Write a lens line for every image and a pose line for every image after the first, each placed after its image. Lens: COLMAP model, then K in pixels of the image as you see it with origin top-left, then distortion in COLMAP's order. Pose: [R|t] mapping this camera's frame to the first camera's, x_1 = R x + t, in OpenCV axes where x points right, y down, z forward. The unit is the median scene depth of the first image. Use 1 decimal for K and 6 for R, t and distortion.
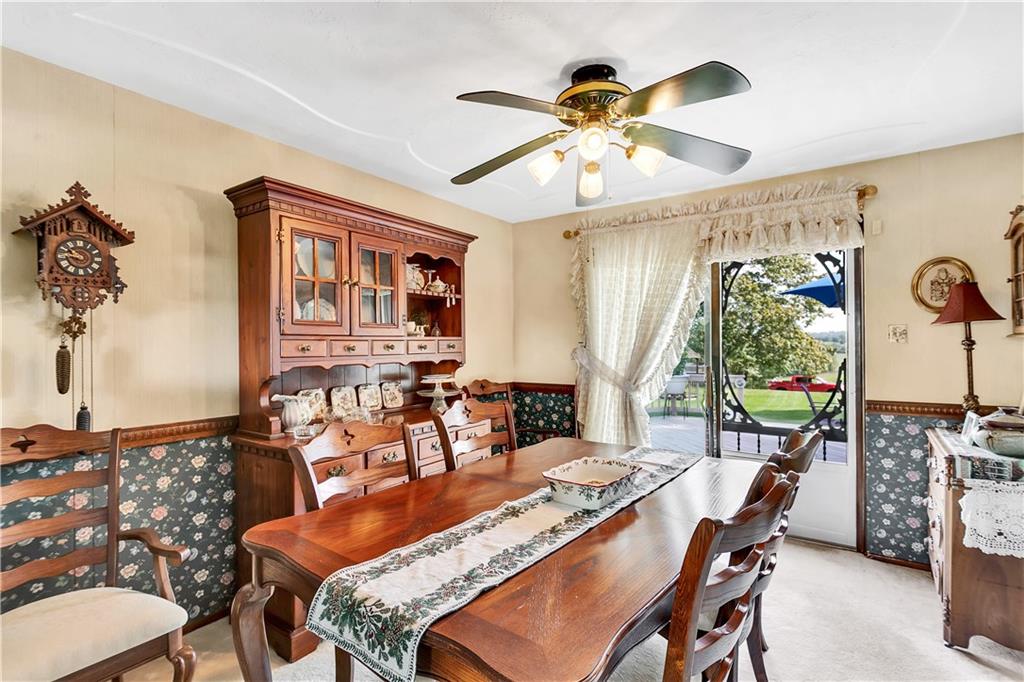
lens RADIAL K [[480.3, 0, 512.0], [0, 480.3, 341.0], [0, 0, 1]] dist [-0.001394, -0.000012]
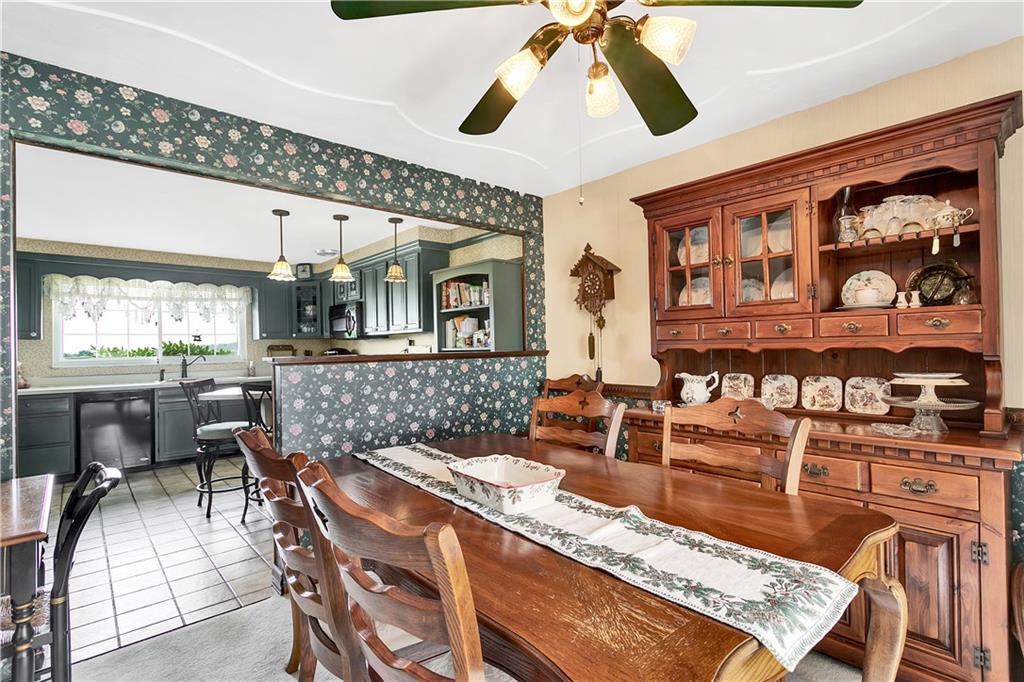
lens RADIAL K [[497.3, 0, 515.7], [0, 497.3, 348.7], [0, 0, 1]] dist [0.000613, 0.000242]
pose [[-0.192653, -0.000566, -0.981267, 0.644965], [0.013907, 0.999898, -0.003307, 0.046381], [0.981168, -0.014283, -0.192625, 0.704328]]
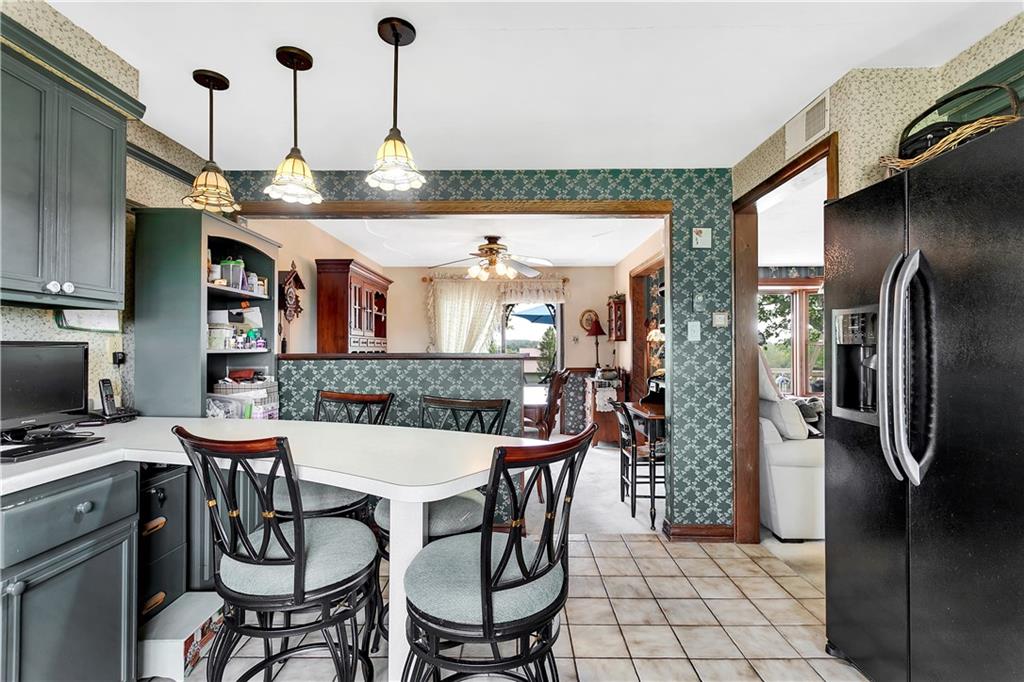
lens RADIAL K [[480.3, 0, 512.0], [0, 480.3, 341.0], [0, 0, 1]] dist [-0.001394, -0.000012]
pose [[0.824018, 0.014435, 0.566380, -0.891303], [-0.006154, 0.999844, -0.016528, 0.035318], [-0.566531, 0.010134, 0.823978, -0.875882]]
